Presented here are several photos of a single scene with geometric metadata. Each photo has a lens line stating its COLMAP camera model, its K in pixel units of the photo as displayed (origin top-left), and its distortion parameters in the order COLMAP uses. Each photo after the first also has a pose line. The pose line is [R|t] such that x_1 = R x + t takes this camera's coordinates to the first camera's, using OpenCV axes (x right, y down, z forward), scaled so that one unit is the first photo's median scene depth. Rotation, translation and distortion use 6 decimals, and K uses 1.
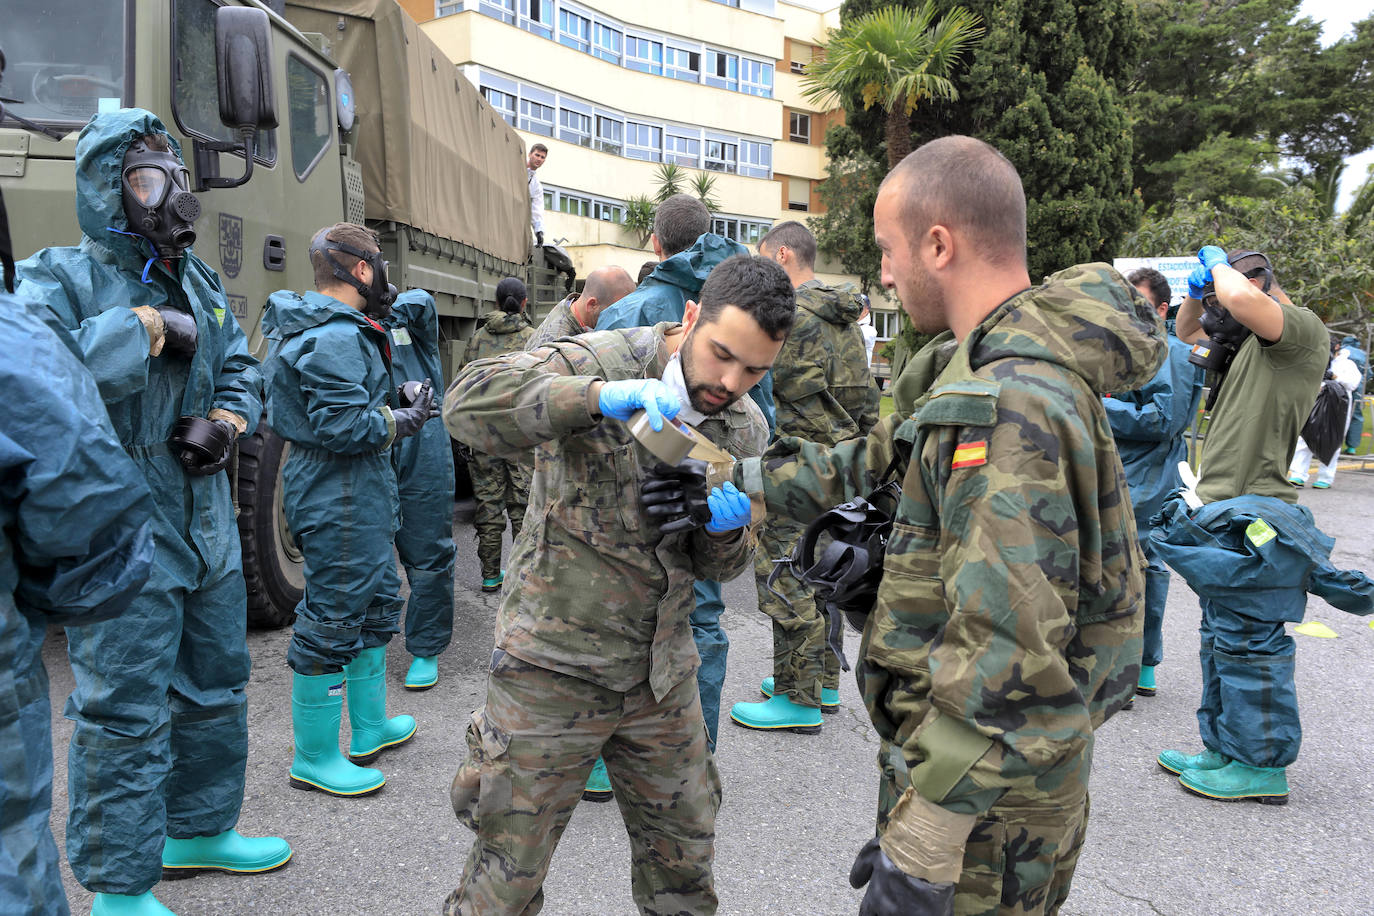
lens RADIAL K [[1073.0, 0, 683.8], [0, 1073.0, 461.4], [0, 0, 1]] dist [0.002015, 0.031109]
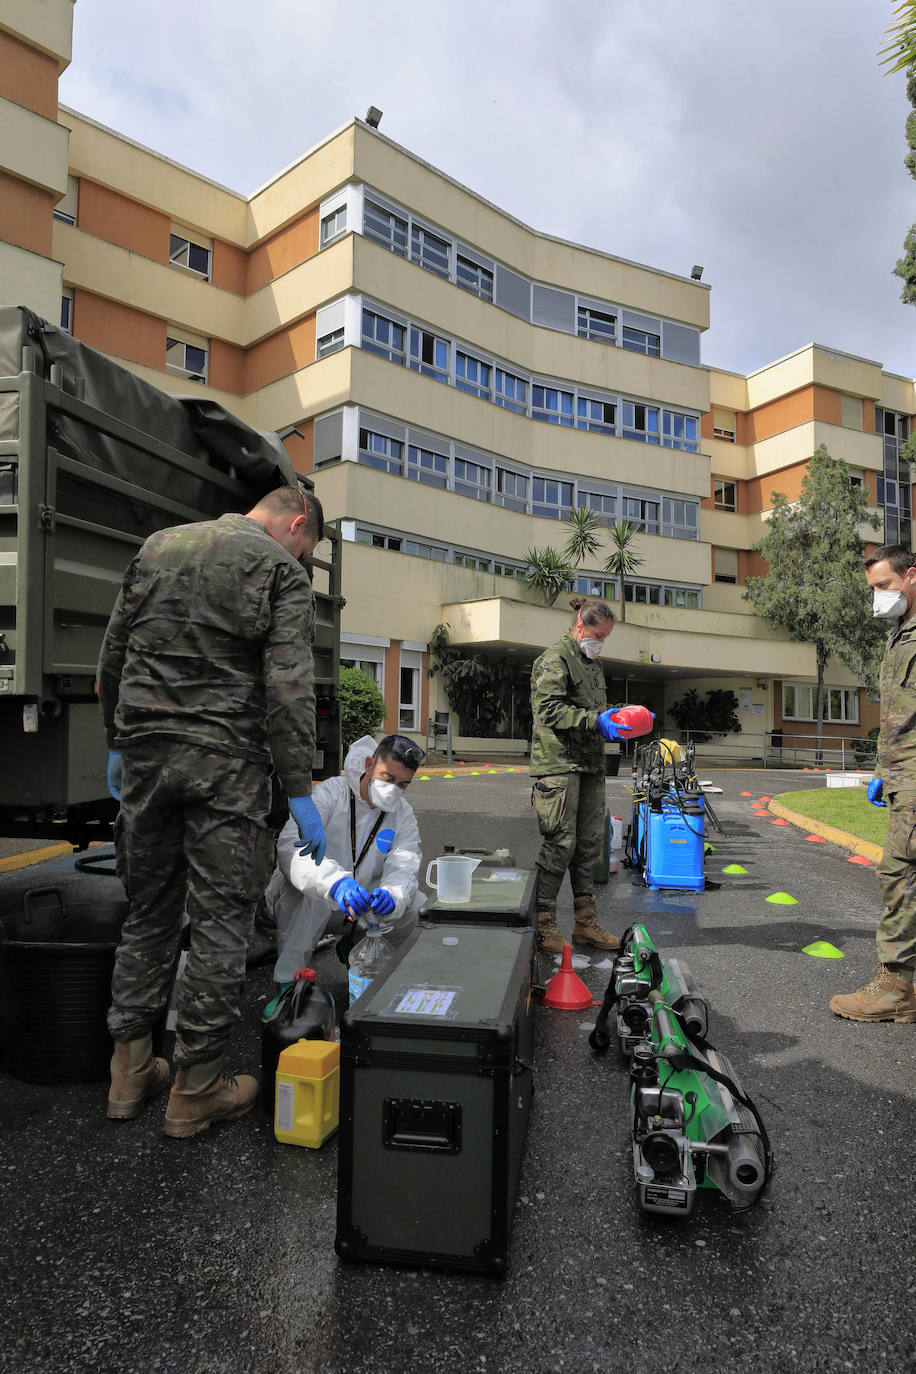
lens RADIAL K [[939.1, 0, 455.1], [0, 939.1, 686.9], [0, 0, 1]] dist [0.003701, 0.006243]
pose [[0.988147, -0.008535, -0.153275, 0.001145], [-0.015758, 0.987539, -0.156585, -0.032695], [0.152702, 0.157144, 0.975699, 0.380499]]
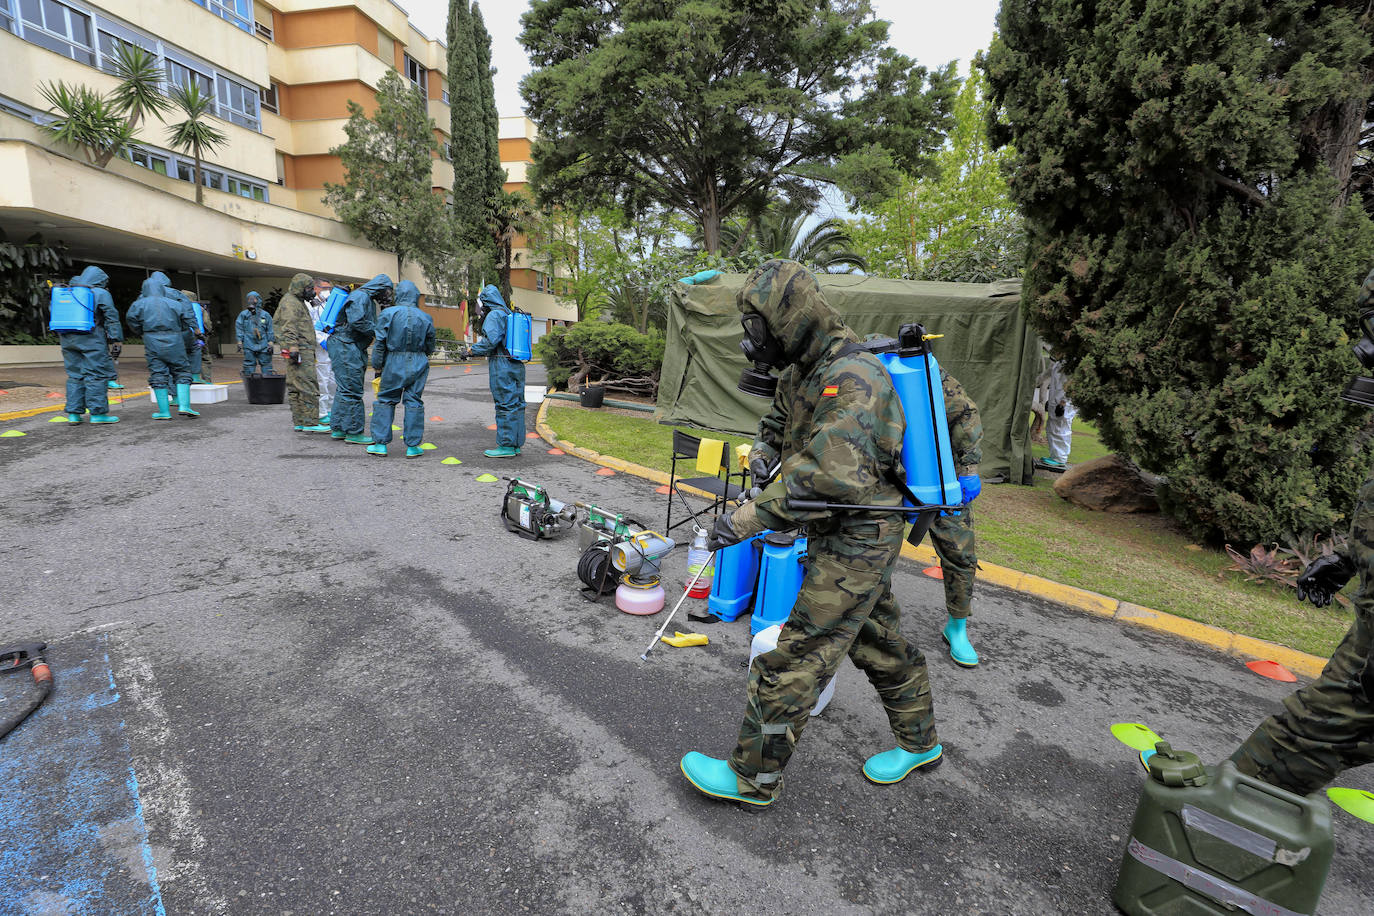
lens RADIAL K [[618.6, 0, 689.9], [0, 618.6, 458.5], [0, 0, 1]] dist [-0.038010, 0.010022]
pose [[0.711567, -0.127484, 0.690956, -0.071014], [0.047089, 0.989844, 0.134135, -0.080718], [-0.701039, -0.062909, 0.710343, 0.628303]]
